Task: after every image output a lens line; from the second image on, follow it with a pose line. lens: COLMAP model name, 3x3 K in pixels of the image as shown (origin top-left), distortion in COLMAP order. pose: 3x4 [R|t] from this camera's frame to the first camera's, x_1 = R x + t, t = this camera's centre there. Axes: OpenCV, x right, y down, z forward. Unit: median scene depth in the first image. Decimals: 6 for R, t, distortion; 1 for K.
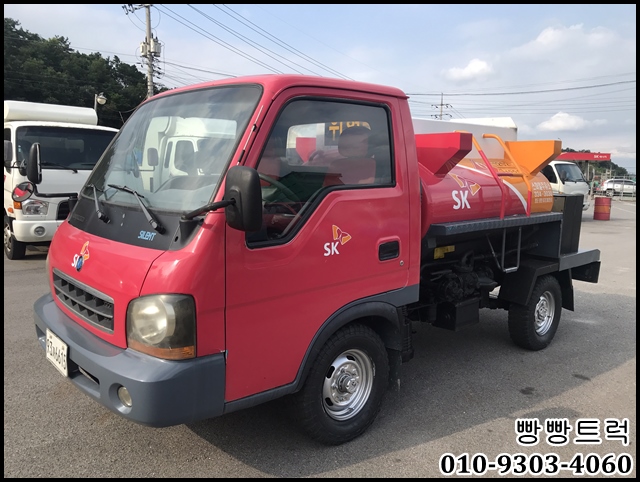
lens RADIAL K [[531.5, 0, 320.5], [0, 531.5, 241.2], [0, 0, 1]] dist [0.023767, -0.017077]
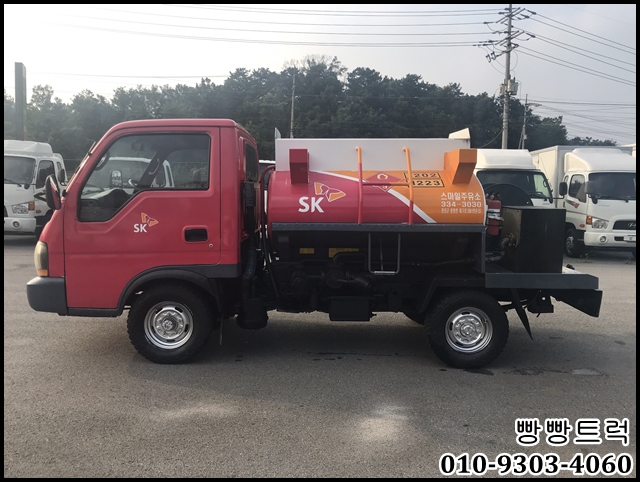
lens RADIAL K [[531.5, 0, 323.0], [0, 531.5, 241.8], [0, 0, 1]] dist [0.023767, -0.017077]
pose [[0.738457, 0.052748, -0.672234, 1.077946], [-0.092585, 0.995425, -0.023598, 0.030403], [0.667914, 0.079665, 0.739962, 0.146461]]
